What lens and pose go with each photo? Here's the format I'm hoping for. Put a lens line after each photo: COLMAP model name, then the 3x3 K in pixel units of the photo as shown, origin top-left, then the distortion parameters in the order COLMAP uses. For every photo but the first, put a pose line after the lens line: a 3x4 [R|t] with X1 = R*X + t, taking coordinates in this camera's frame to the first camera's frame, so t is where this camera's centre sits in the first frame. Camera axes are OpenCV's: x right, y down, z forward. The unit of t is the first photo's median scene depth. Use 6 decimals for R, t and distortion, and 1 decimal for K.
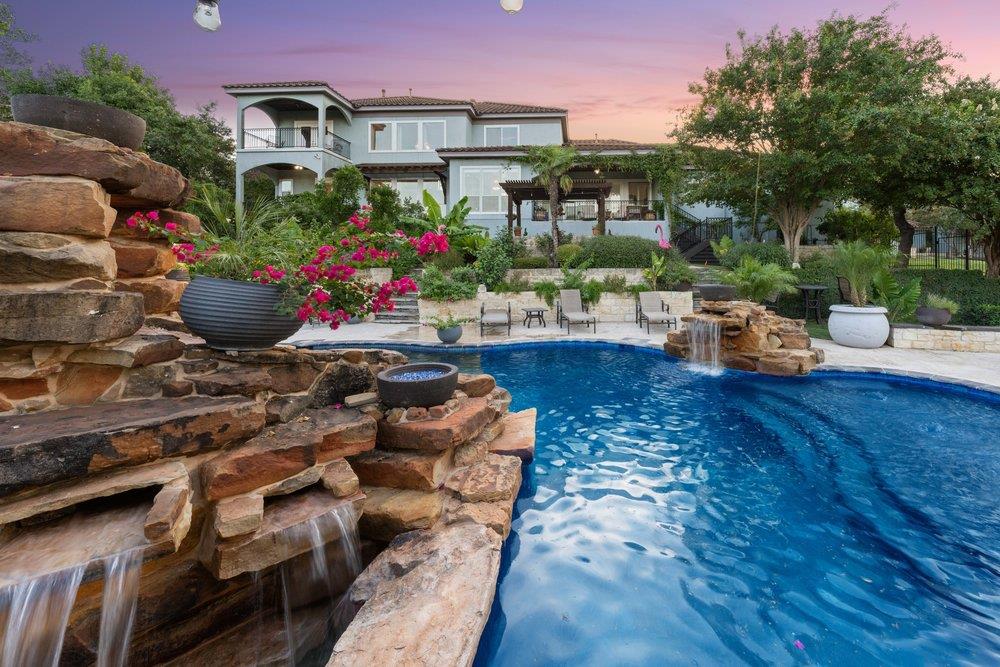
lens RADIAL K [[341.8, 0, 503.6], [0, 341.8, 256.7], [0, 0, 1]] dist [0.001630, -0.000477]
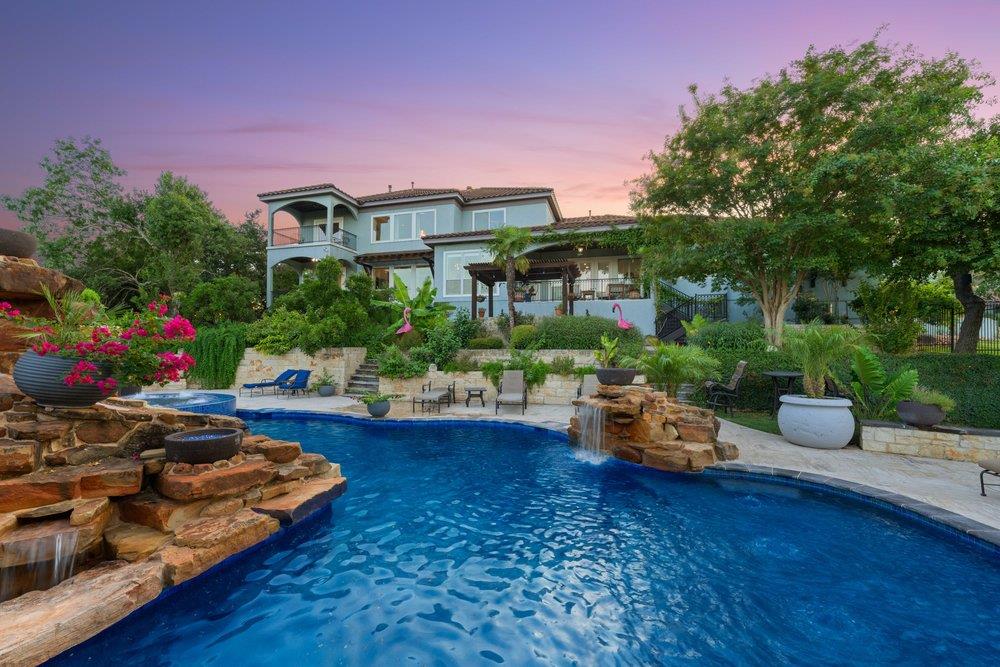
lens RADIAL K [[338.4, 0, 500.2], [0, 338.4, 333.3], [0, 0, 1]] dist [0.000795, 0.000126]
pose [[0.977906, -0.000638, -0.209042, 0.356740], [-0.002110, 0.999914, -0.012922, 0.000963], [0.209032, 0.013077, 0.977821, 0.025083]]
